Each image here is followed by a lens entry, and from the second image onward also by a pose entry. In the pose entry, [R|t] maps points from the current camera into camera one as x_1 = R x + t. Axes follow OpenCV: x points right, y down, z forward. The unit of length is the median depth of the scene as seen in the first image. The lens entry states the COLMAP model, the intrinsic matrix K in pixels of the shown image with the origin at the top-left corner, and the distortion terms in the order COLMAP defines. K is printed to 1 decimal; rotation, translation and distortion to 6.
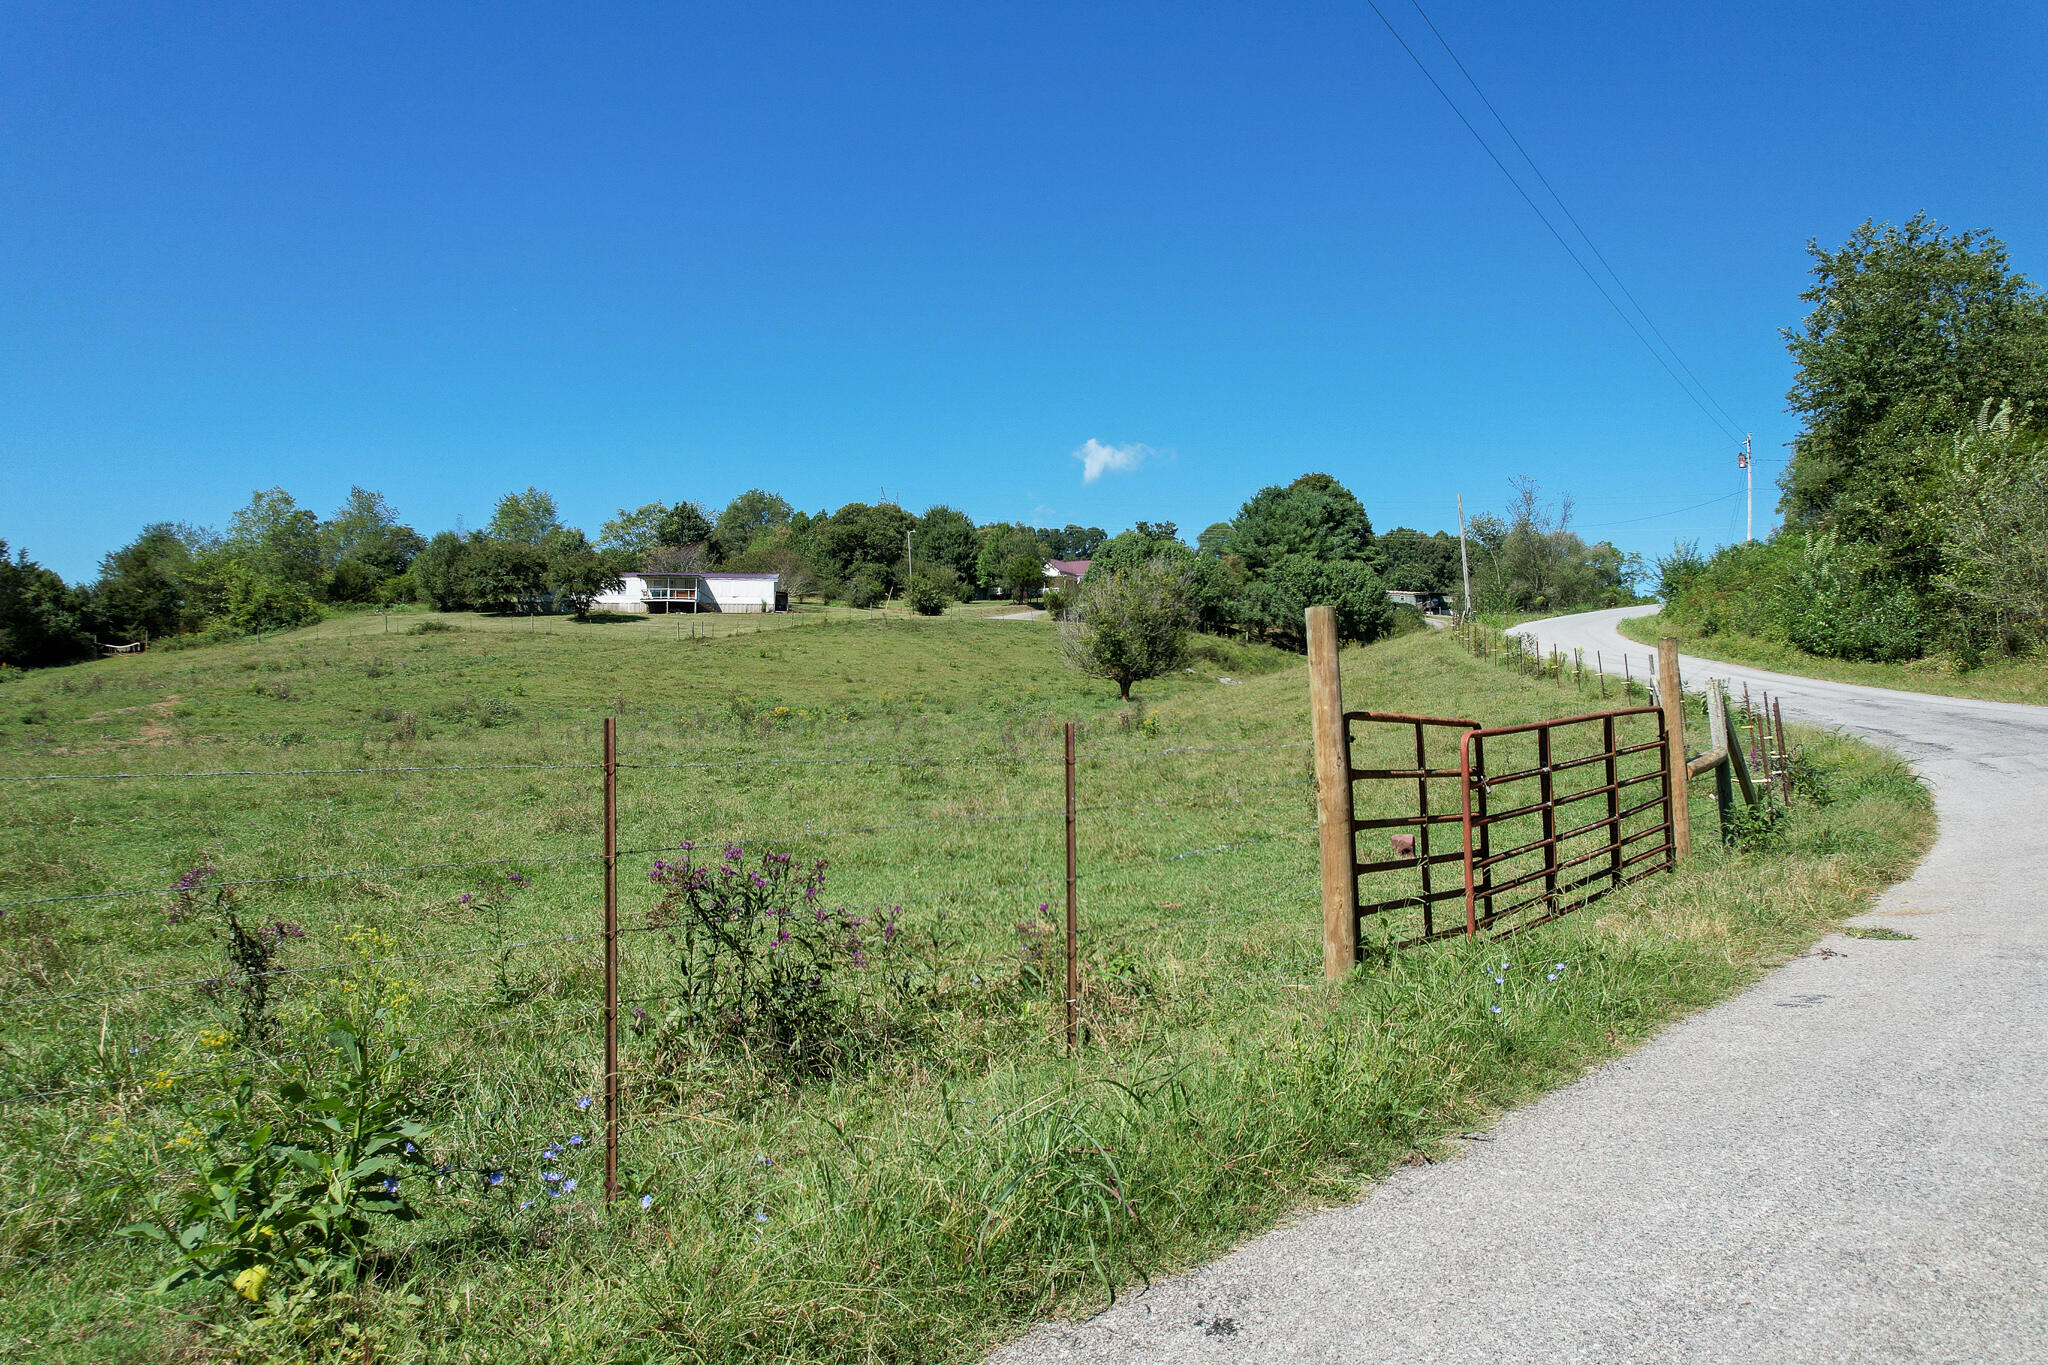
lens RADIAL K [[1286.0, 0, 1024.0], [0, 1286.0, 682.5], [0, 0, 1]] dist [-0.073407, 0.060523]
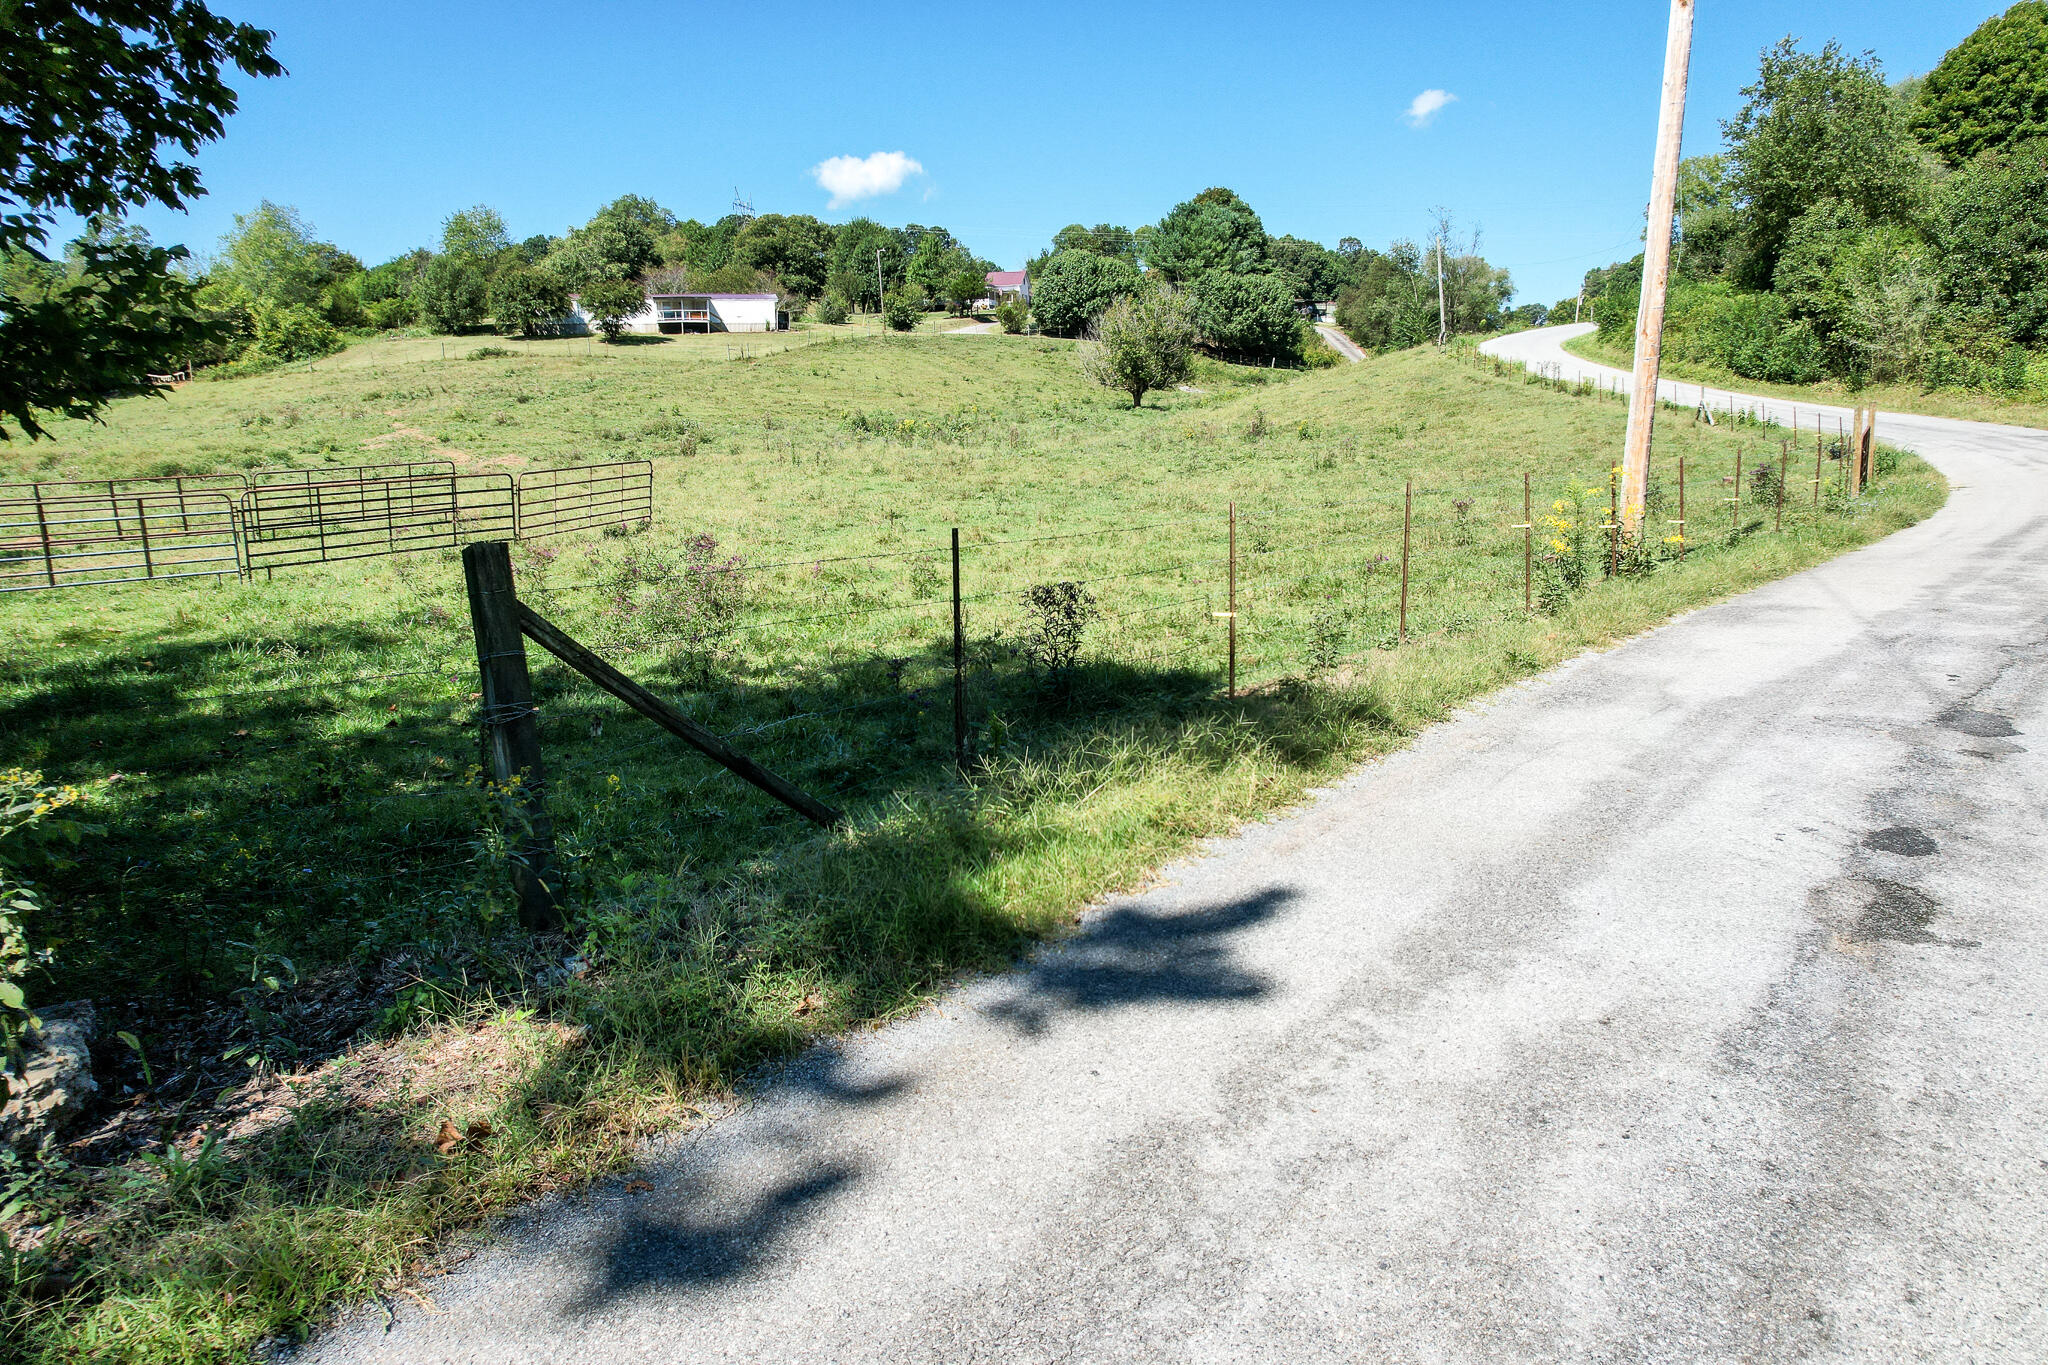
lens RADIAL K [[1286.0, 0, 1024.0], [0, 1286.0, 682.5], [0, 0, 1]] dist [-0.073407, 0.060523]
pose [[0.988975, -0.047723, 0.140181, -0.153340], [0.014769, 0.973713, 0.227298, -0.007292], [-0.147343, -0.222722, 0.963683, -0.139971]]
